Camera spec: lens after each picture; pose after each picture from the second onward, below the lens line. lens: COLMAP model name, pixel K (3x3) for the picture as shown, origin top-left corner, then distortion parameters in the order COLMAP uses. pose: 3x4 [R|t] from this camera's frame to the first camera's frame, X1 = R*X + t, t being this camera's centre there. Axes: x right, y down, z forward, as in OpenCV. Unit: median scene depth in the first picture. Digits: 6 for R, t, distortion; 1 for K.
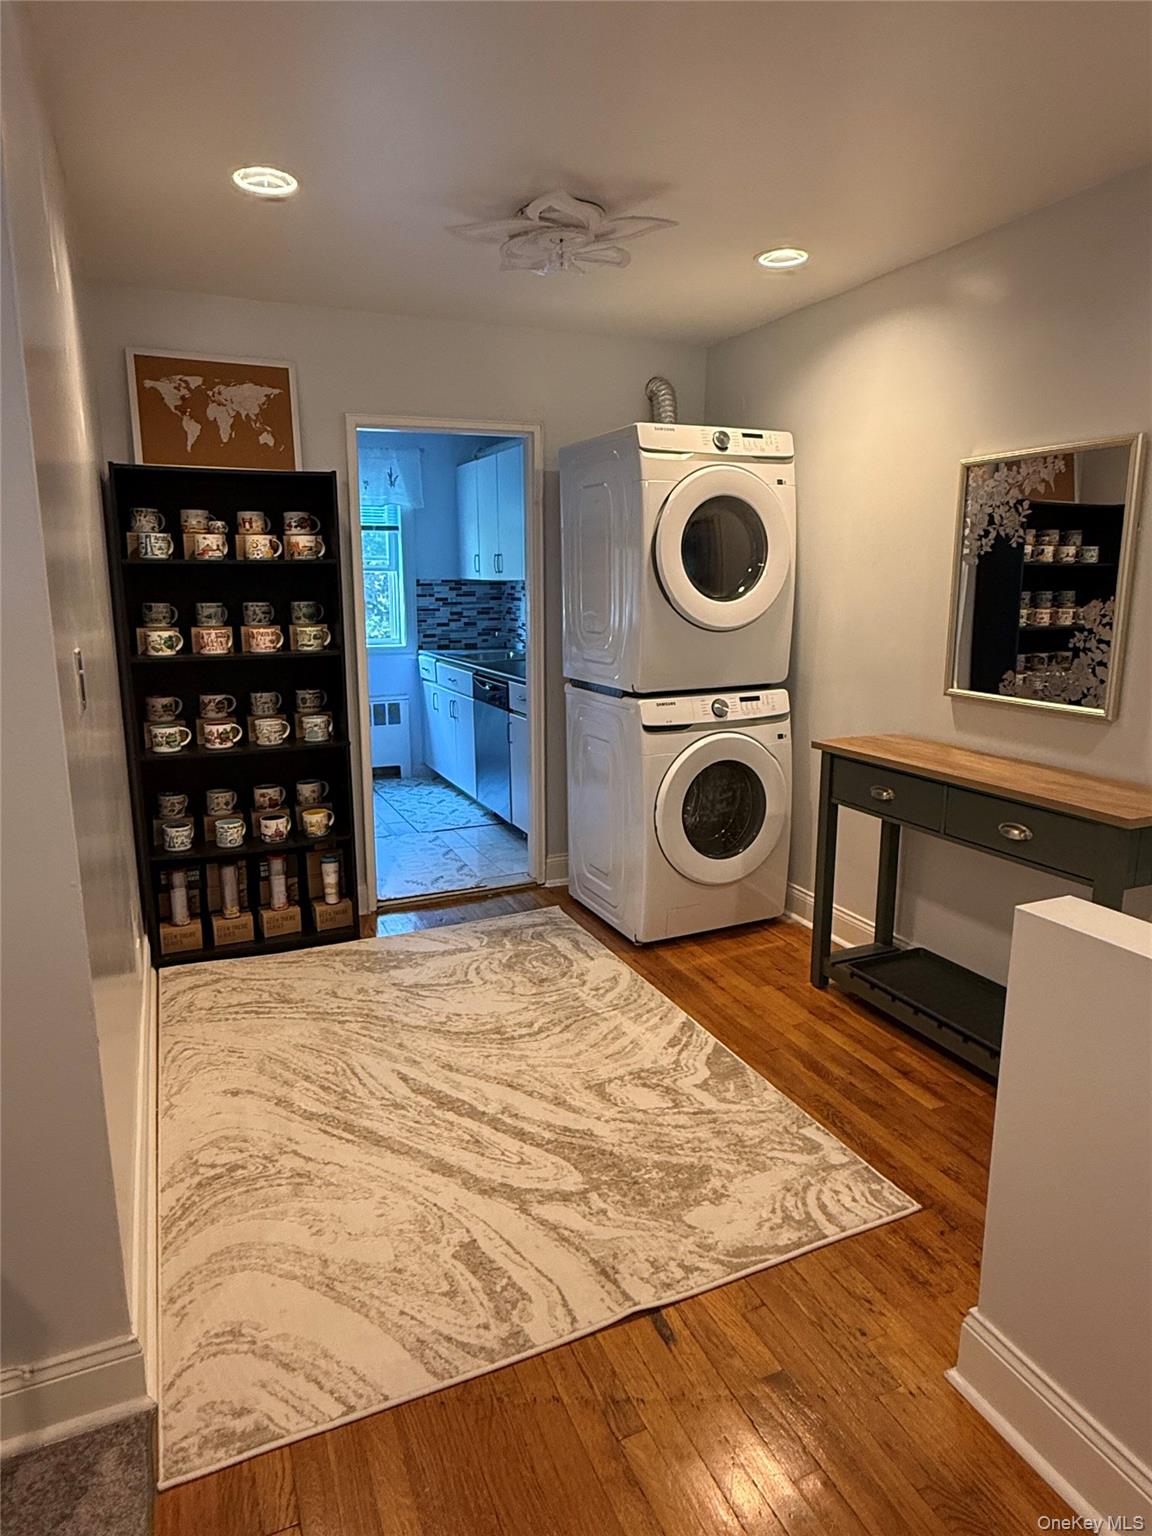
lens RADIAL K [[919.5, 0, 584.1], [0, 919.5, 758.9], [0, 0, 1]] dist [-0.005753, -0.000617]
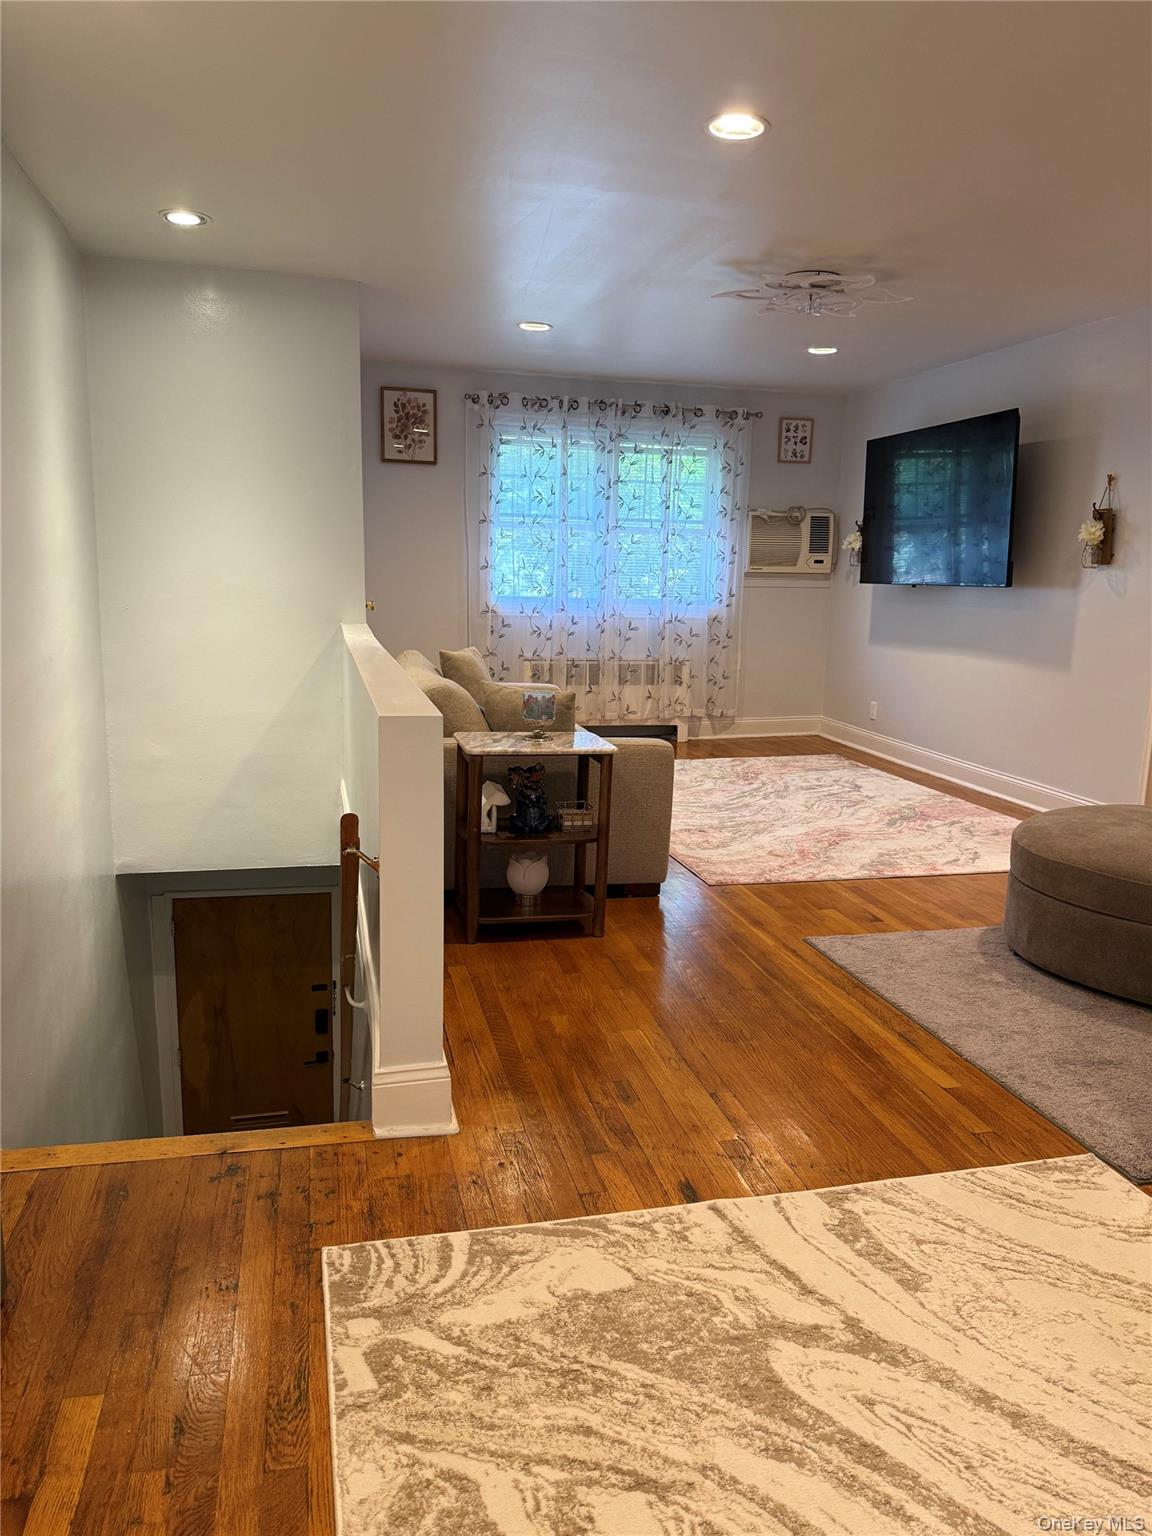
lens RADIAL K [[1089.4, 0, 580.2], [0, 1089.4, 769.4], [0, 0, 1]] dist [0.048203, -0.061843]
pose [[-0.984428, -0.052318, 0.167821, 0.021592], [0.012999, 0.930406, 0.366301, -0.234695], [-0.175306, 0.362779, -0.915237, 1.757947]]
